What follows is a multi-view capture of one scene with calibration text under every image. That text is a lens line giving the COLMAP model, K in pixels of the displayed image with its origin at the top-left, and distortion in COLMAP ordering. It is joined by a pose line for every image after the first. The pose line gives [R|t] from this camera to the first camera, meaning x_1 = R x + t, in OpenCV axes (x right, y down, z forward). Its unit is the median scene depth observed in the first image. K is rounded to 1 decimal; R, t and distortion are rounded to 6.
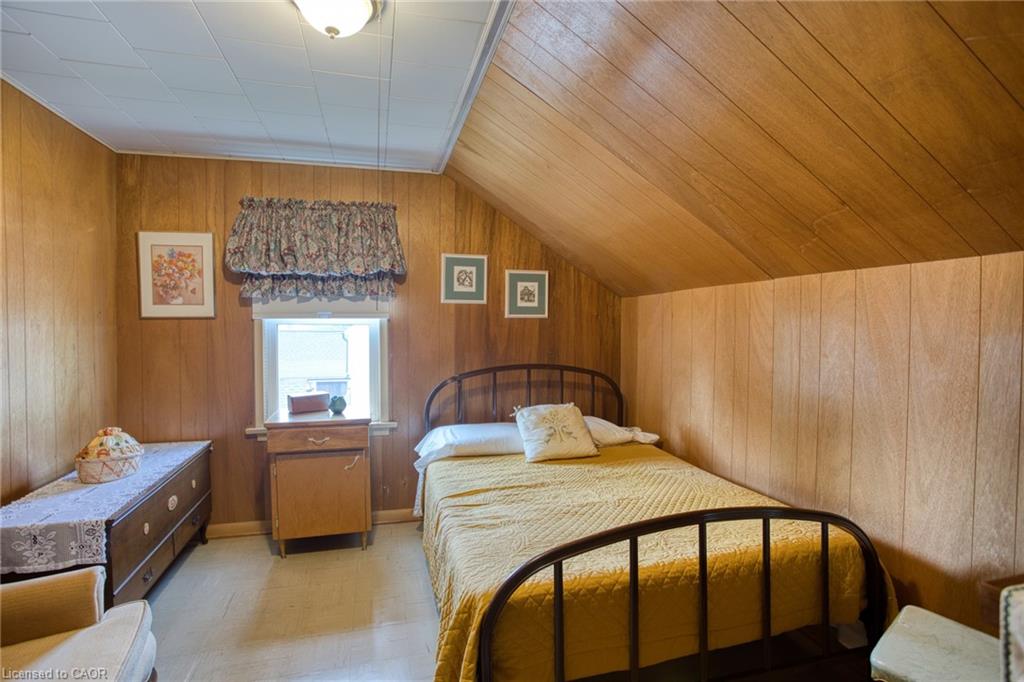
lens RADIAL K [[498.1, 0, 509.1], [0, 498.1, 341.2], [0, 0, 1]] dist [-0.075420, 0.035474]
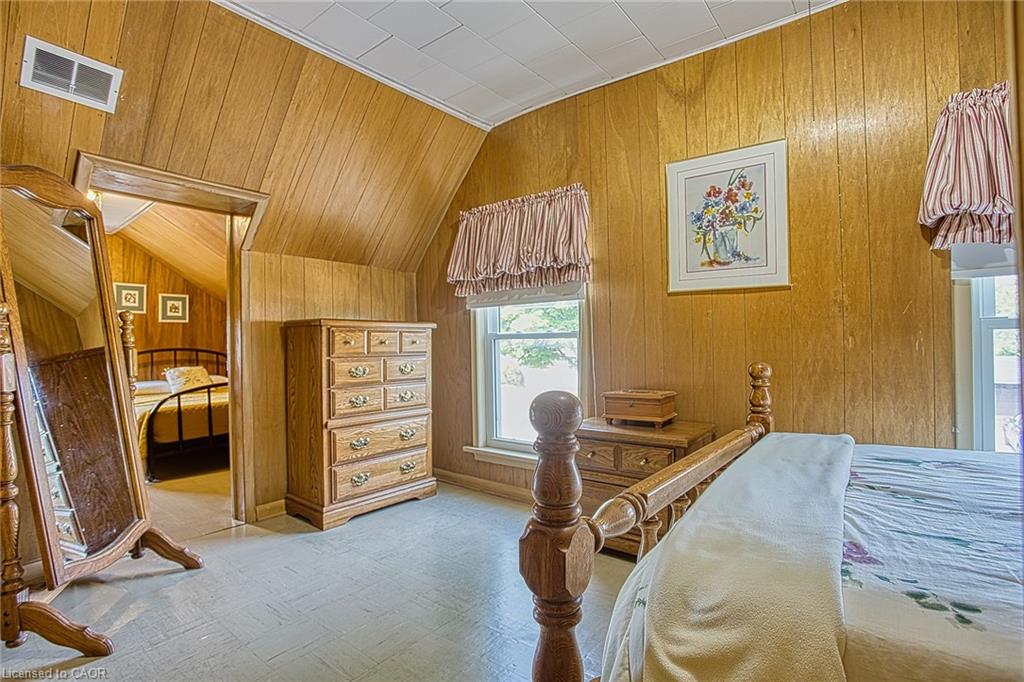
lens RADIAL K [[498.1, 0, 509.1], [0, 498.1, 341.2], [0, 0, 1]] dist [-0.075420, 0.035474]
pose [[0.818306, -0.007708, 0.574731, 0.021400], [0.026996, 0.999322, -0.025036, 0.092191], [-0.574148, 0.036003, 0.817960, -1.027425]]
